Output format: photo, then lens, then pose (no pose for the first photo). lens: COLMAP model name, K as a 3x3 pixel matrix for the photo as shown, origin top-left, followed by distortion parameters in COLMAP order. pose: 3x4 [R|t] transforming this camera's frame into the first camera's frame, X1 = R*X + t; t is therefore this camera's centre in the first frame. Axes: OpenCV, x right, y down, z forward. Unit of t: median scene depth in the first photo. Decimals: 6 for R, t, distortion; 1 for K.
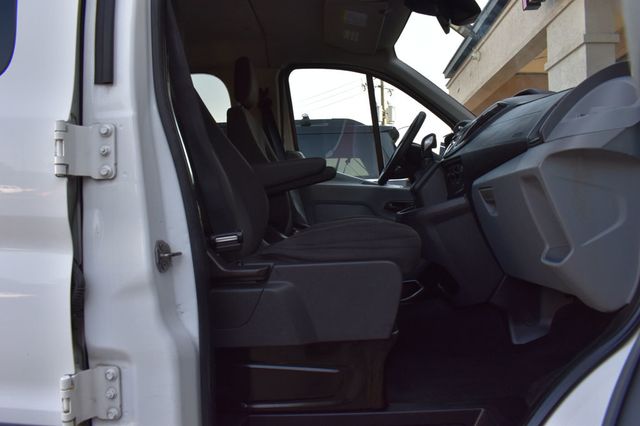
lens RADIAL K [[501.1, 0, 318.3], [0, 501.1, 215.8], [0, 0, 1]] dist [-0.088207, 0.010175]
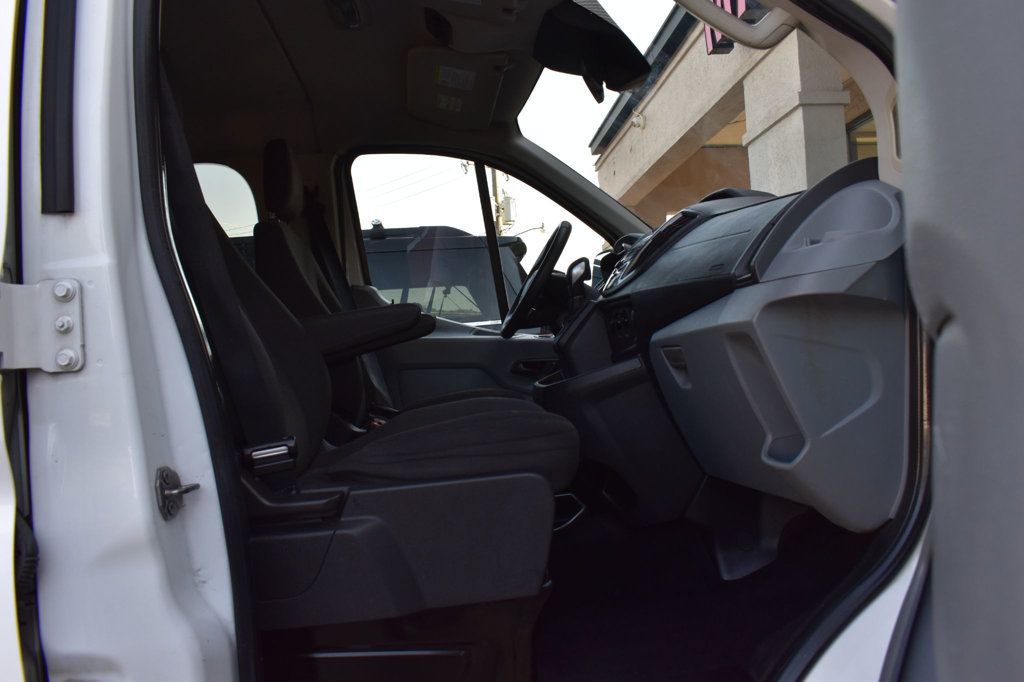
lens RADIAL K [[801.7, 0, 508.8], [0, 801.7, 343.8], [0, 0, 1]] dist [-0.088207, 0.010175]
pose [[0.989746, -0.039248, 0.137344, -0.018157], [0.043869, 0.998563, -0.030777, -0.036685], [-0.135939, 0.036487, 0.990045, -0.009914]]
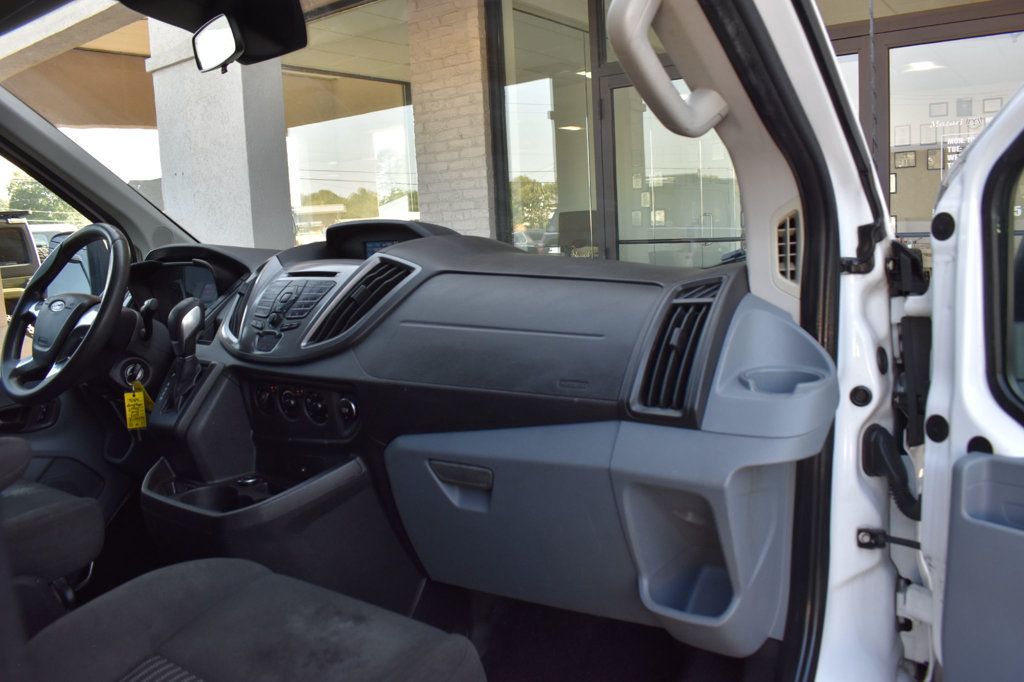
lens RADIAL K [[801.7, 0, 510.7], [0, 801.7, 344.4], [0, 0, 1]] dist [-0.088207, 0.010175]
pose [[0.538776, -0.147253, 0.829480, -0.295029], [0.056229, 0.988696, 0.138994, -0.288123], [-0.840570, -0.028246, 0.540966, 0.519699]]
